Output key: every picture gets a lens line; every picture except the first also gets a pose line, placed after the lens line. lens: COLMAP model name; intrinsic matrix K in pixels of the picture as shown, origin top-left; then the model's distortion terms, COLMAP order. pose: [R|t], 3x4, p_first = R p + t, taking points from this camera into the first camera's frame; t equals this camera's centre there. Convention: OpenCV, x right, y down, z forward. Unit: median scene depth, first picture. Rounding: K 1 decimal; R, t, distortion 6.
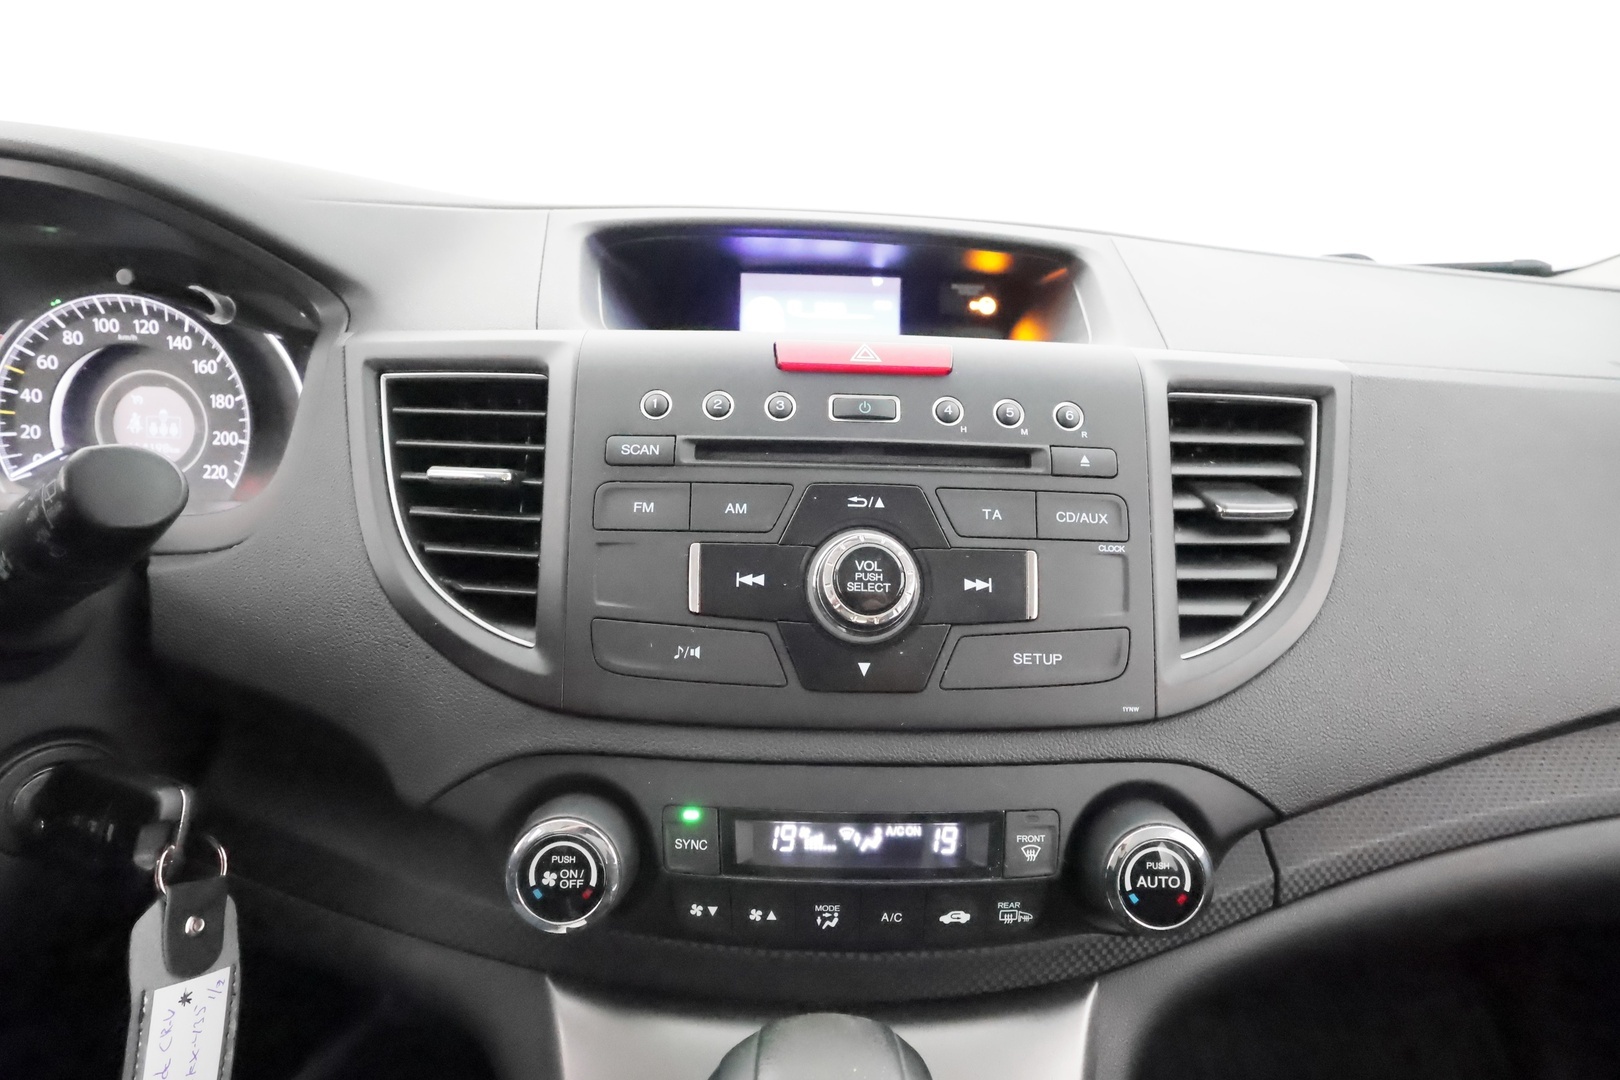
lens RADIAL K [[746.0, 0, 810.0], [0, 746.0, 540.0], [0, 0, 1]] dist [0.000551, -0.000253]
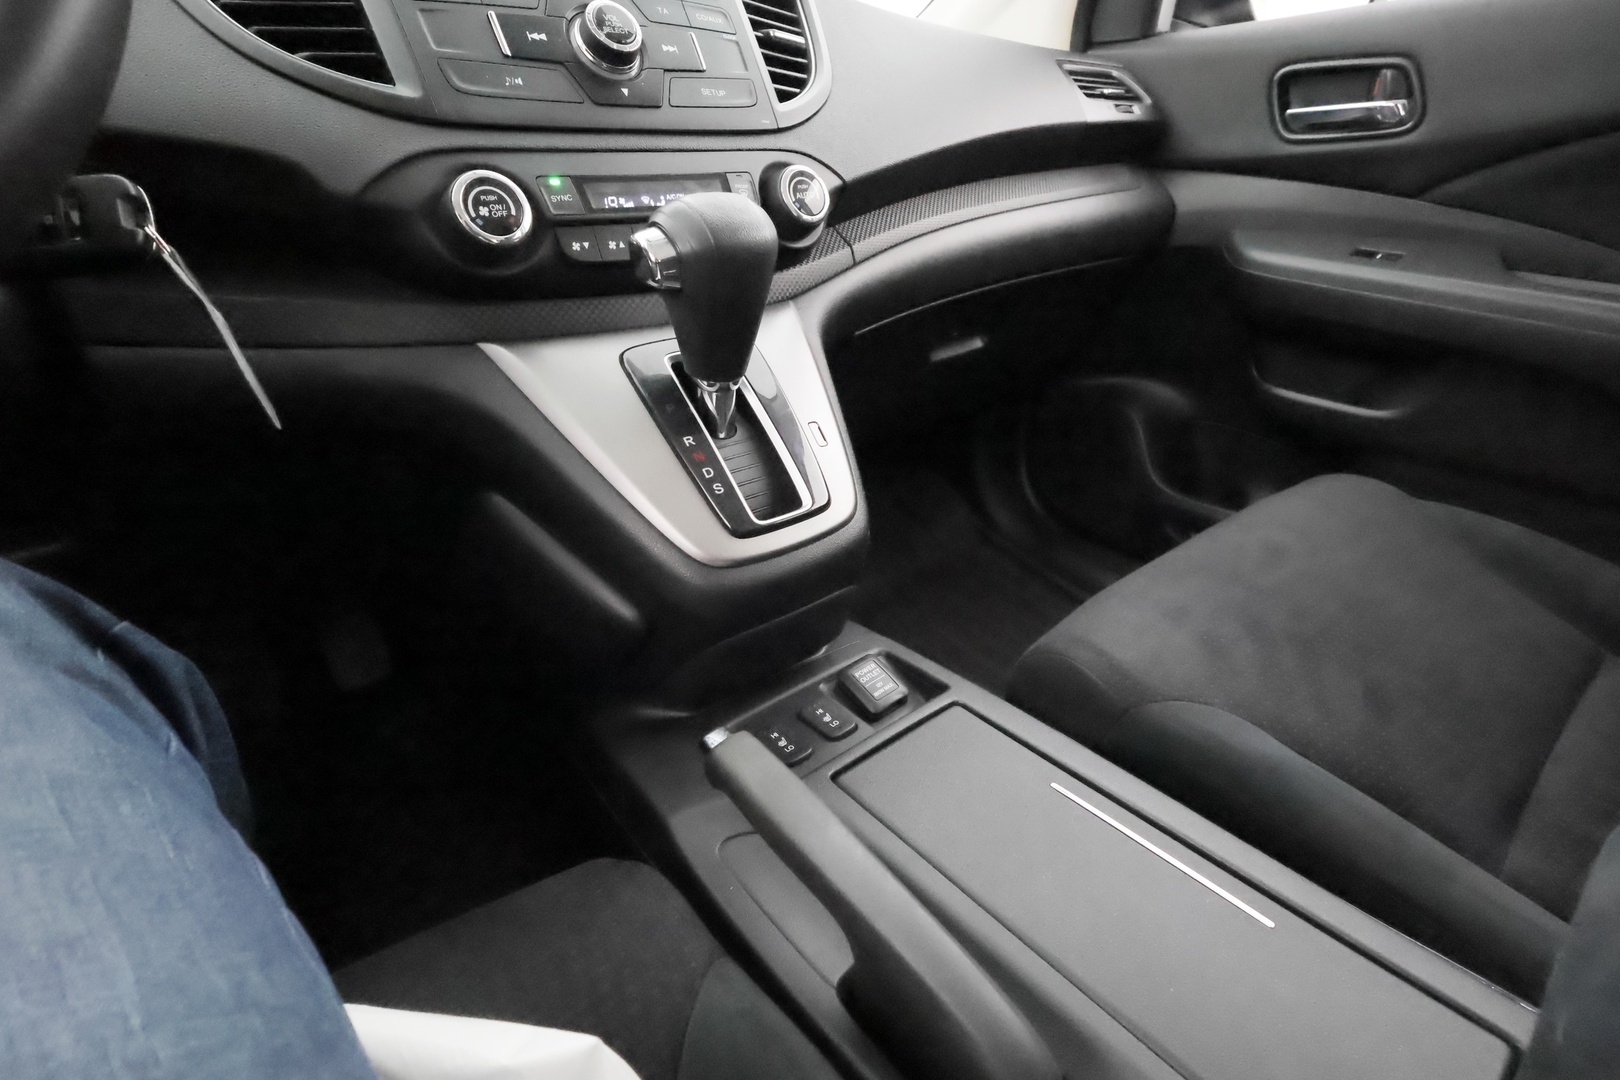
lens RADIAL K [[746.0, 0, 810.0], [0, 746.0, 540.0], [0, 0, 1]] dist [0.000551, -0.000253]
pose [[0.787475, -0.308789, 0.533415, -0.733349], [0.270835, 0.950778, 0.150565, 0.905870], [-0.553652, 0.025901, 0.832345, -0.523328]]
